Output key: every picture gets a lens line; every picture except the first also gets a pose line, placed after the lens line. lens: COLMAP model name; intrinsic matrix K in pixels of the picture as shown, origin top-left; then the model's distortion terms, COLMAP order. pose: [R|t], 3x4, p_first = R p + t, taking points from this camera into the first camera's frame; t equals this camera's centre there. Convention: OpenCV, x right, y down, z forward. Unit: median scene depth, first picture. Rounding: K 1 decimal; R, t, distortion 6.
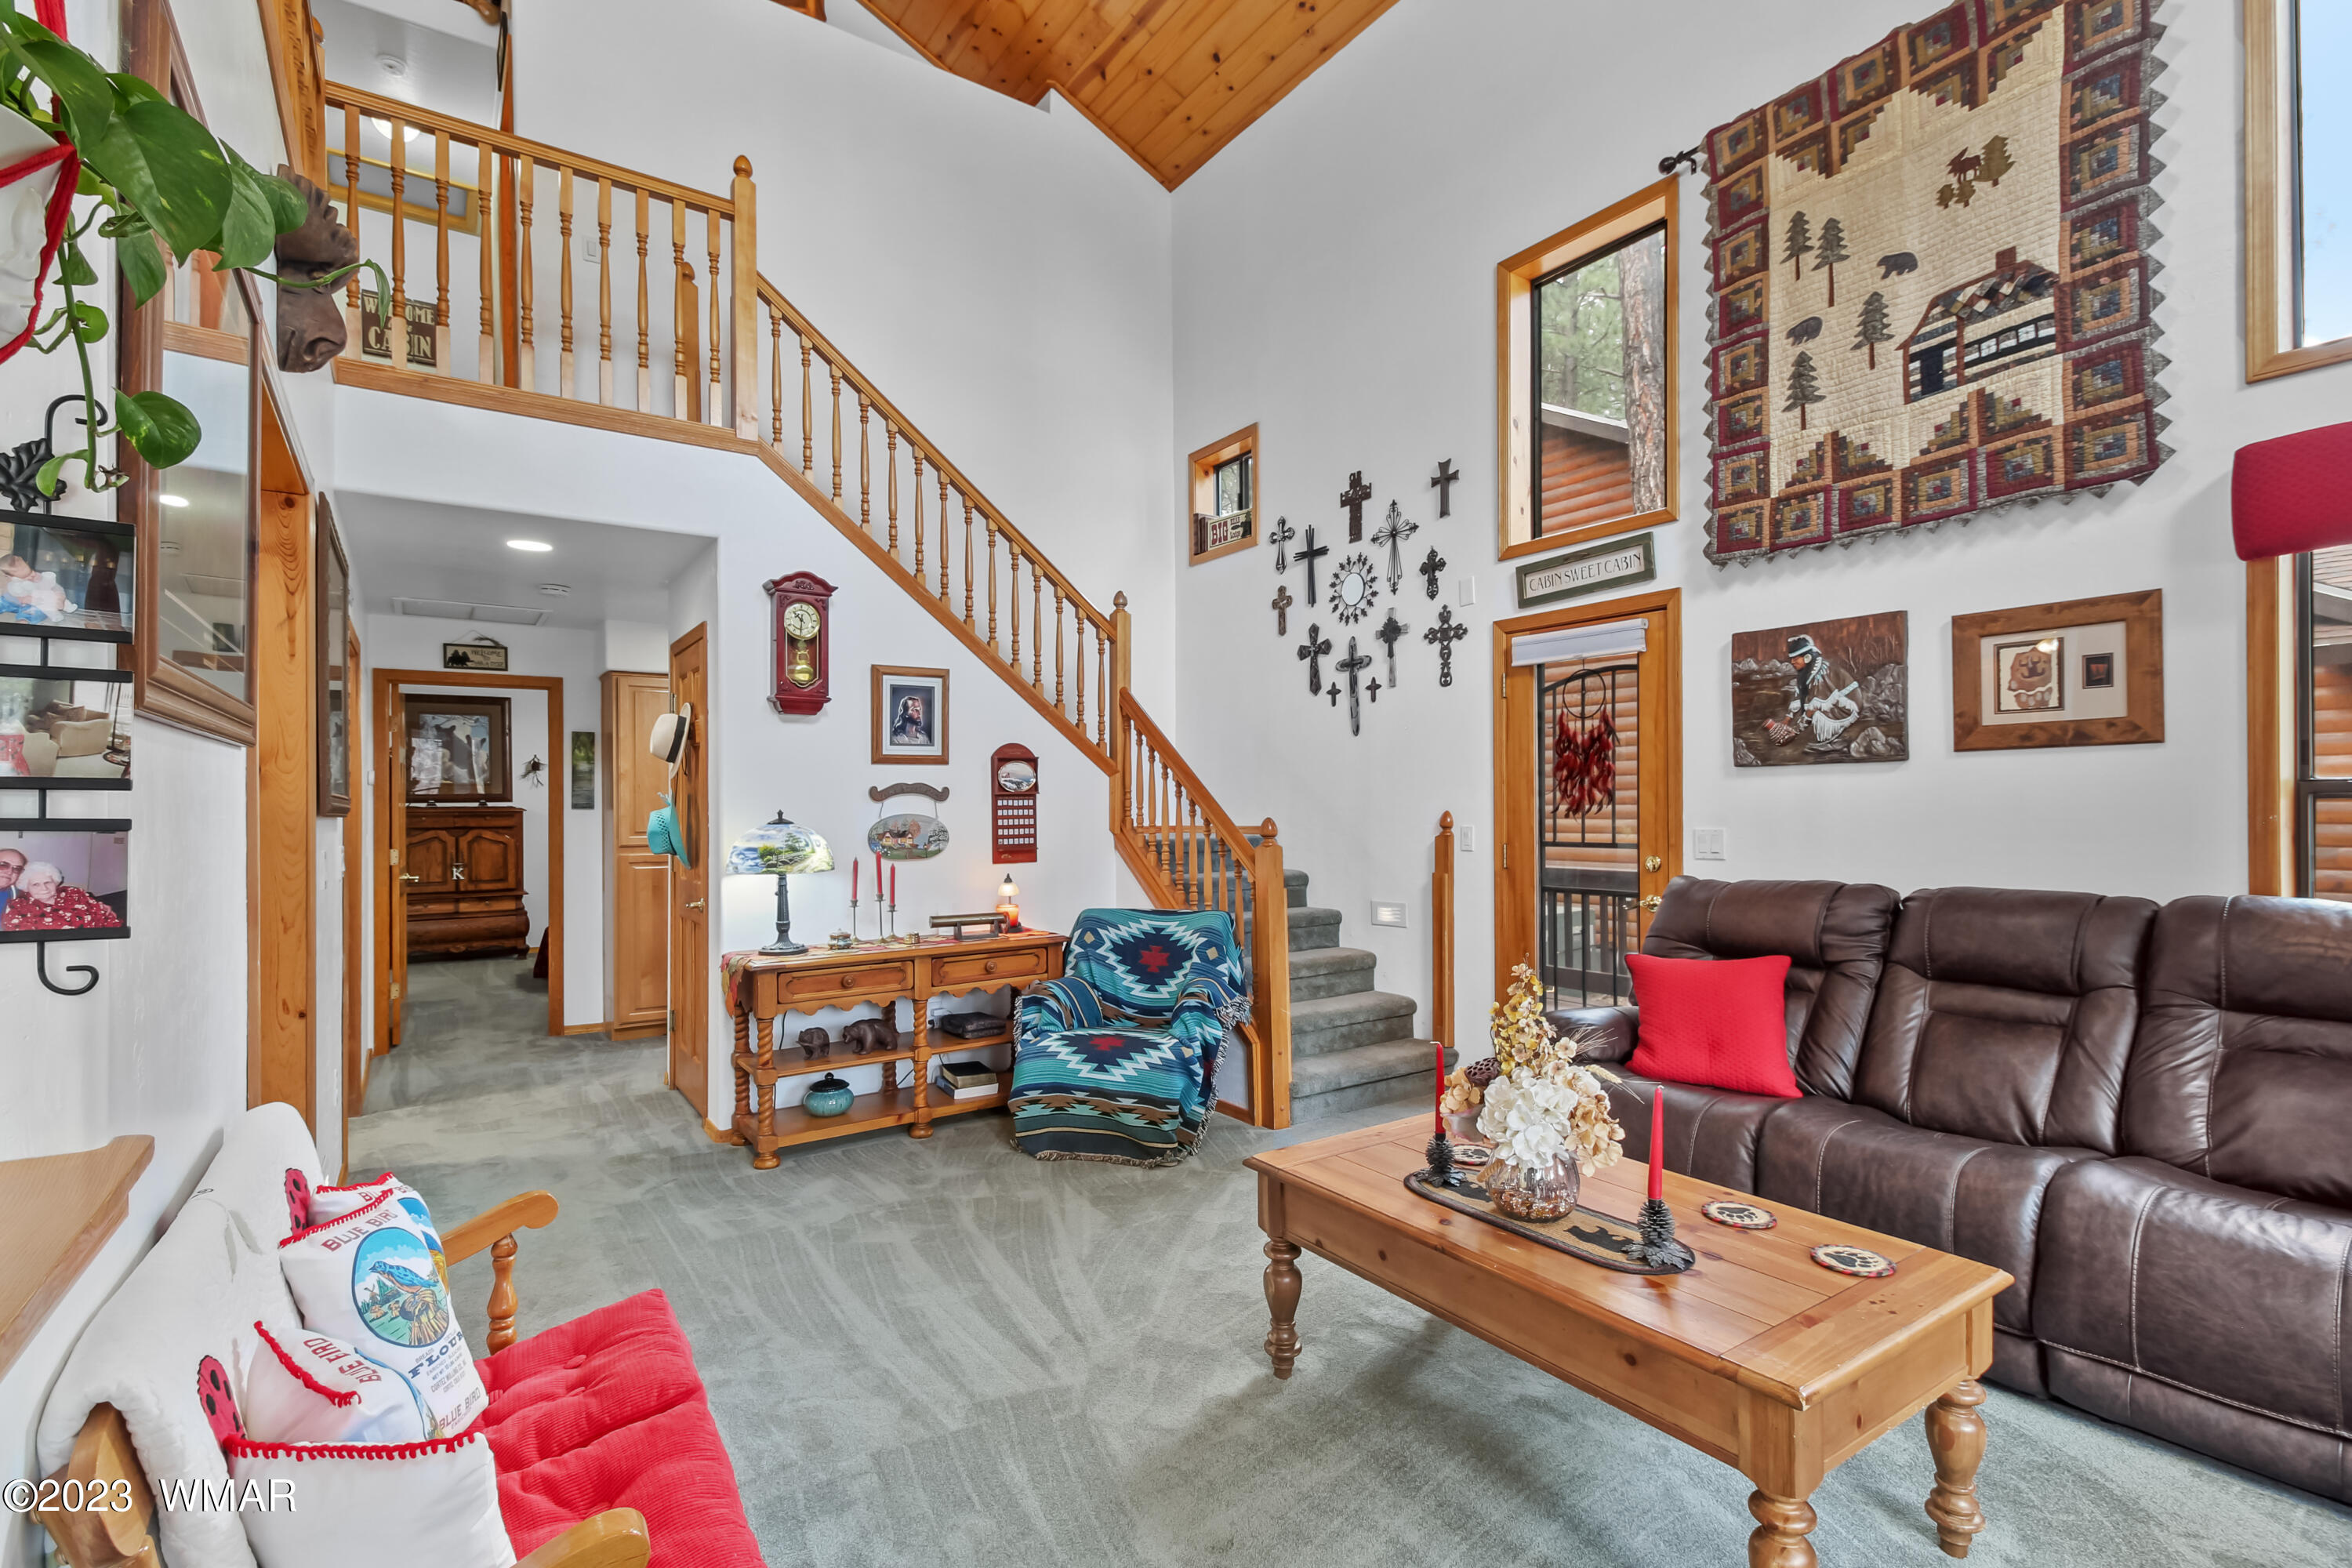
lens RADIAL K [[1094.9, 0, 1194.5], [0, 1094.9, 805.8], [0, 0, 1]] dist [0.024678, -0.013013]
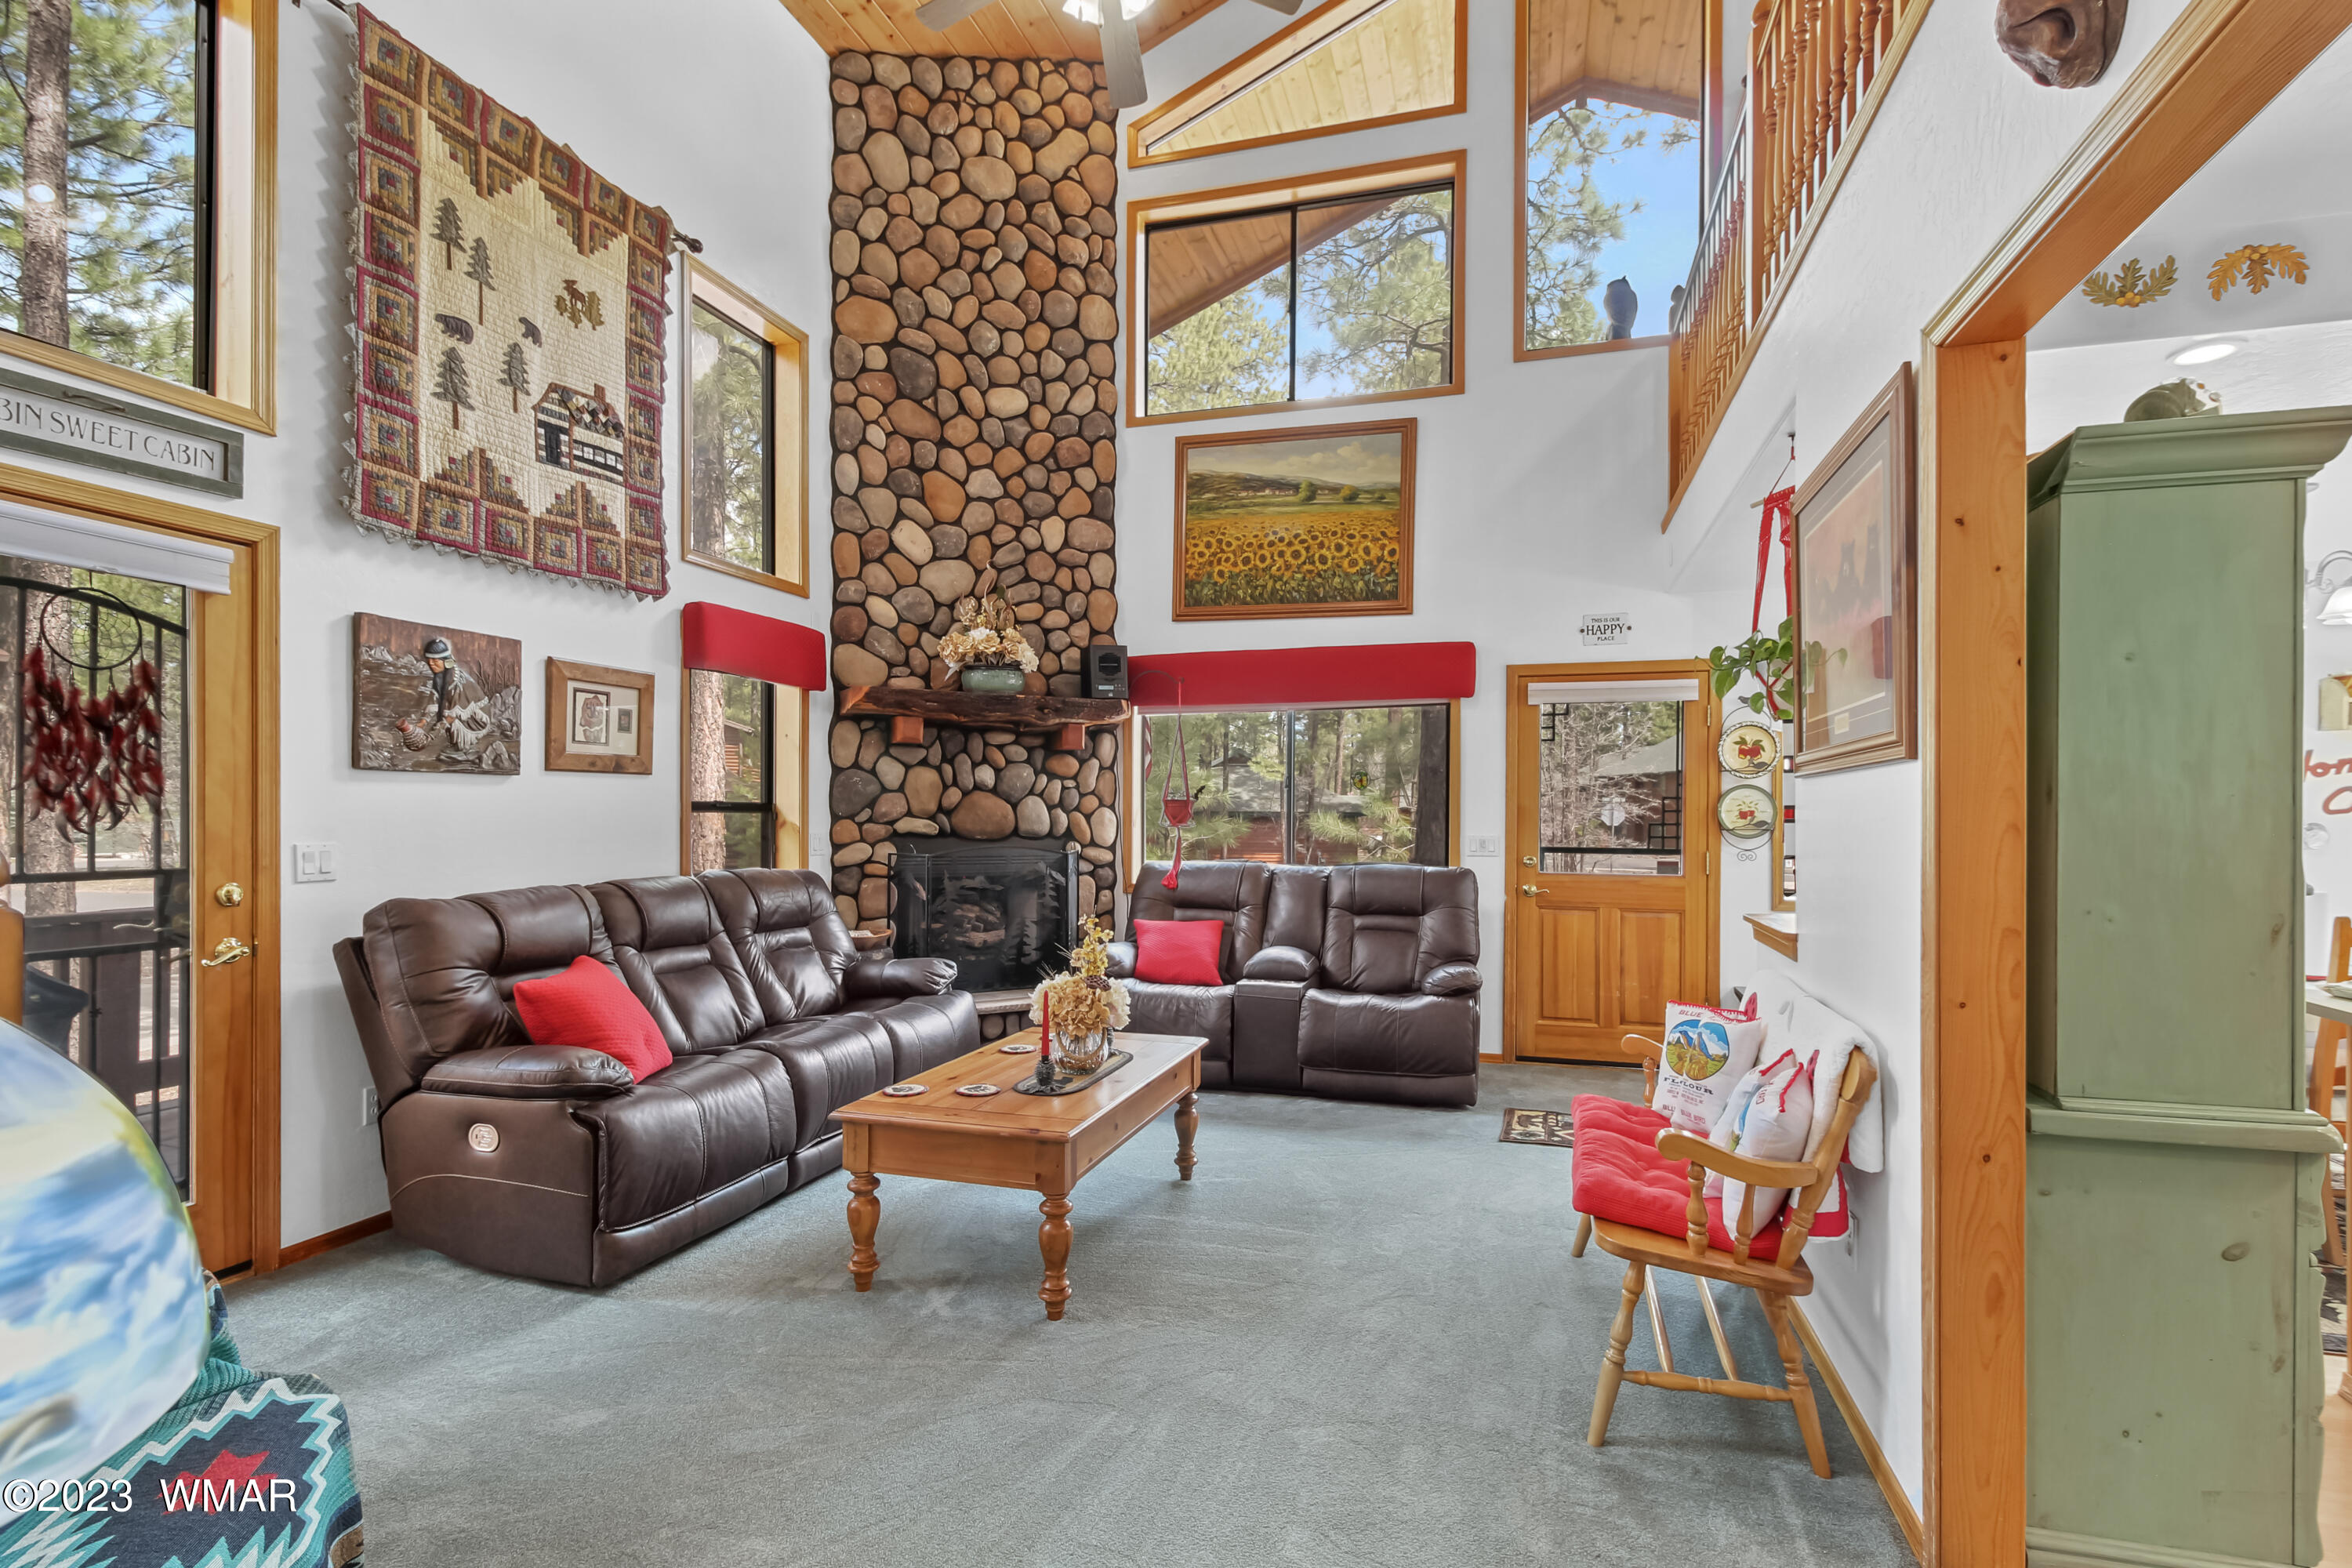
lens RADIAL K [[1094.9, 0, 1194.2], [0, 1094.9, 816.9], [0, 0, 1]] dist [0.024678, -0.013013]
pose [[-0.622387, 0.003836, 0.782701, -0.553425], [-0.000170, 0.999987, -0.005036, 0.005521], [-0.782710, -0.003268, -0.622378, 0.986668]]
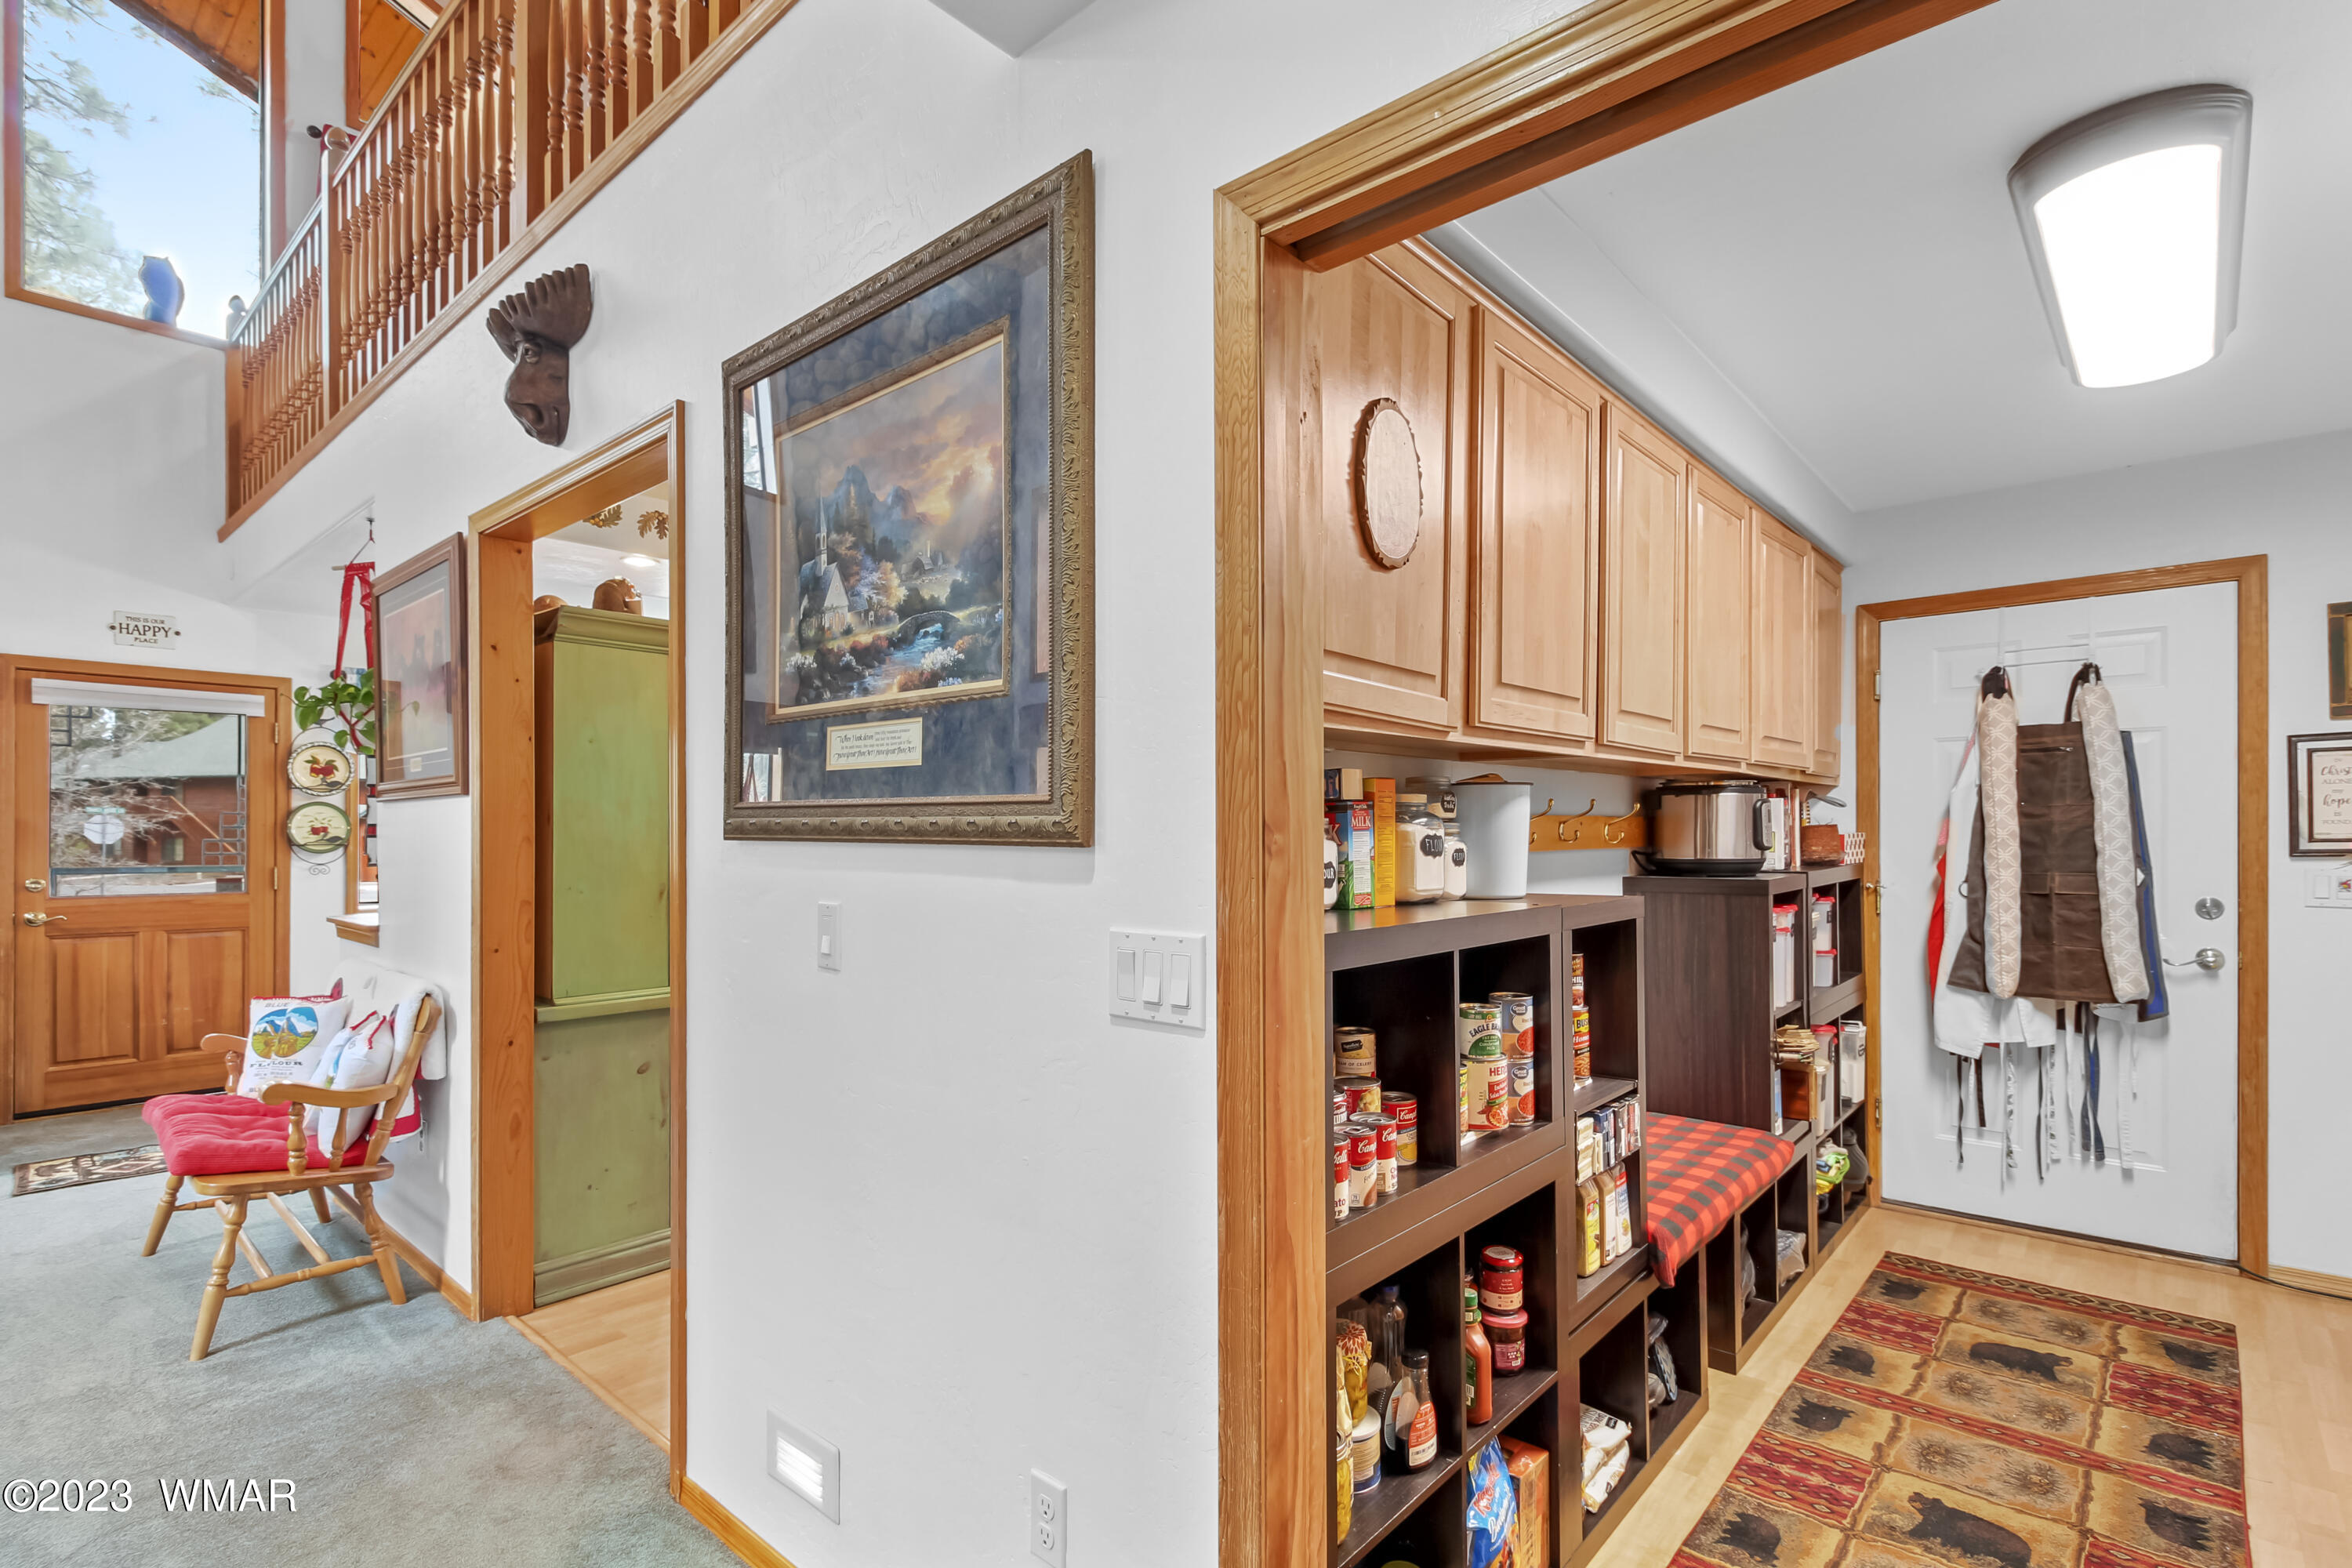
lens RADIAL K [[1094.9, 0, 1193.1], [0, 1094.9, 826.8], [0, 0, 1]] dist [0.024678, -0.013013]
pose [[-0.969604, 0.007330, -0.244569, -0.645102], [0.008351, 0.999960, -0.003139, 0.005194], [0.244536, -0.005086, -0.969627, 1.229327]]
